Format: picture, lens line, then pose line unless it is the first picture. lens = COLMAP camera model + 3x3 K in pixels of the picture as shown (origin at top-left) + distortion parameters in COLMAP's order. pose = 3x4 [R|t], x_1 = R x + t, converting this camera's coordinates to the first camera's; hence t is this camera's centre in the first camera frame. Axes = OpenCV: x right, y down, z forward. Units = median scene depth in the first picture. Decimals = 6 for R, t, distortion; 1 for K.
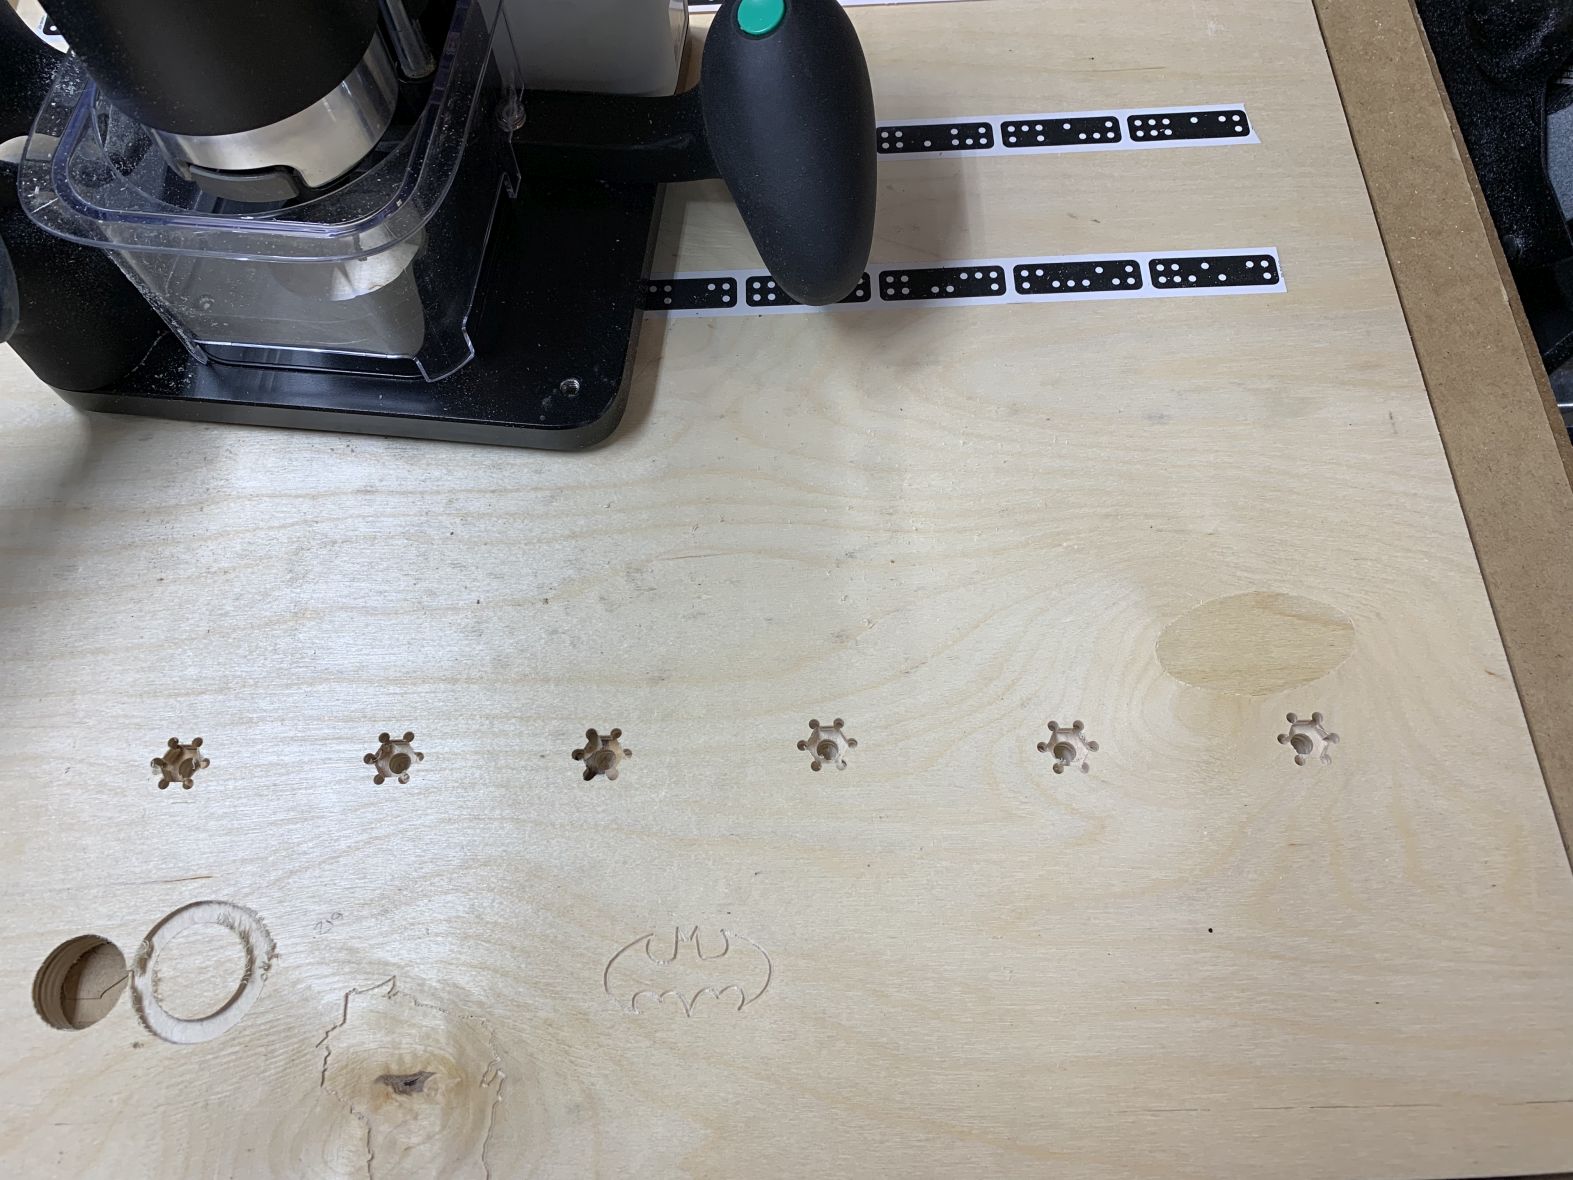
lens RADIAL K [[1237.6, 0, 786.5], [0, 1237.6, 590.0], [0, 0, 1]] dist [-0.004131, -0.001354]
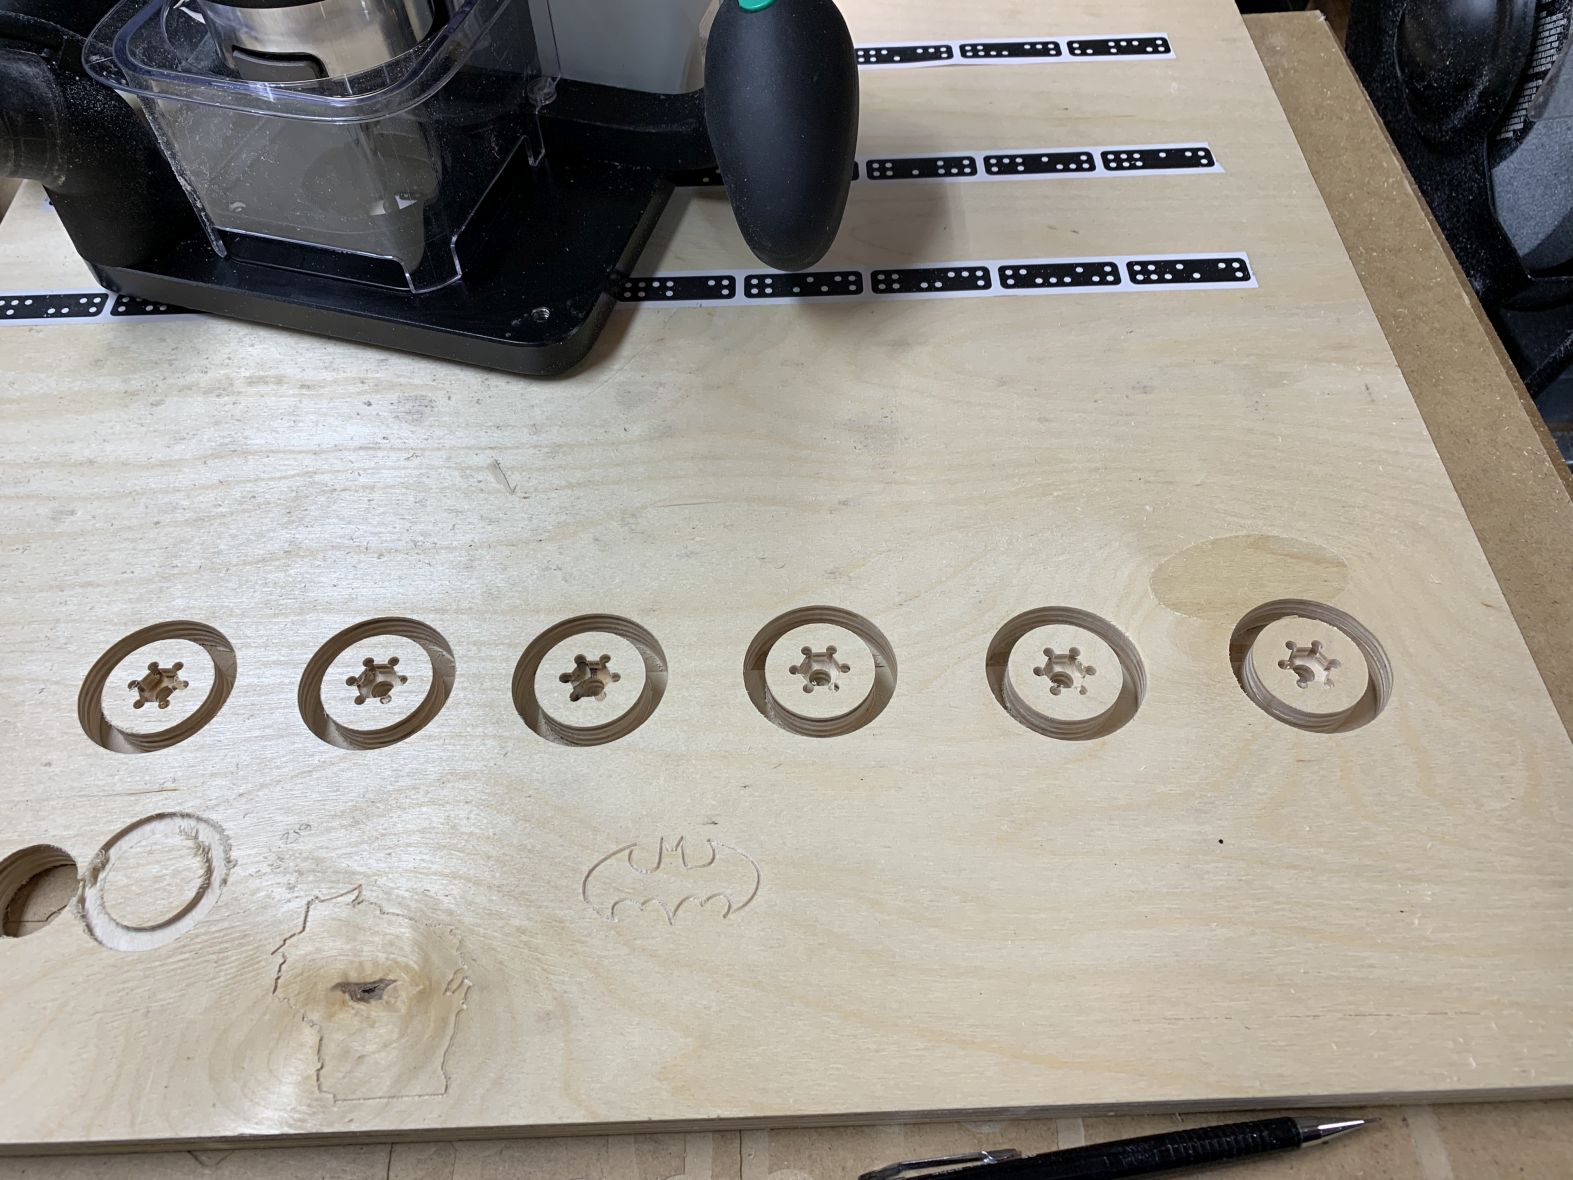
lens RADIAL K [[1237.6, 0, 786.5], [0, 1237.6, 590.0], [0, 0, 1]] dist [-0.004131, -0.001354]
pose [[0.999960, 0.008877, 0.001319, 0.004703], [-0.008434, 0.979773, -0.199932, 0.257910], [-0.003067, 0.199913, 0.979809, 0.025700]]
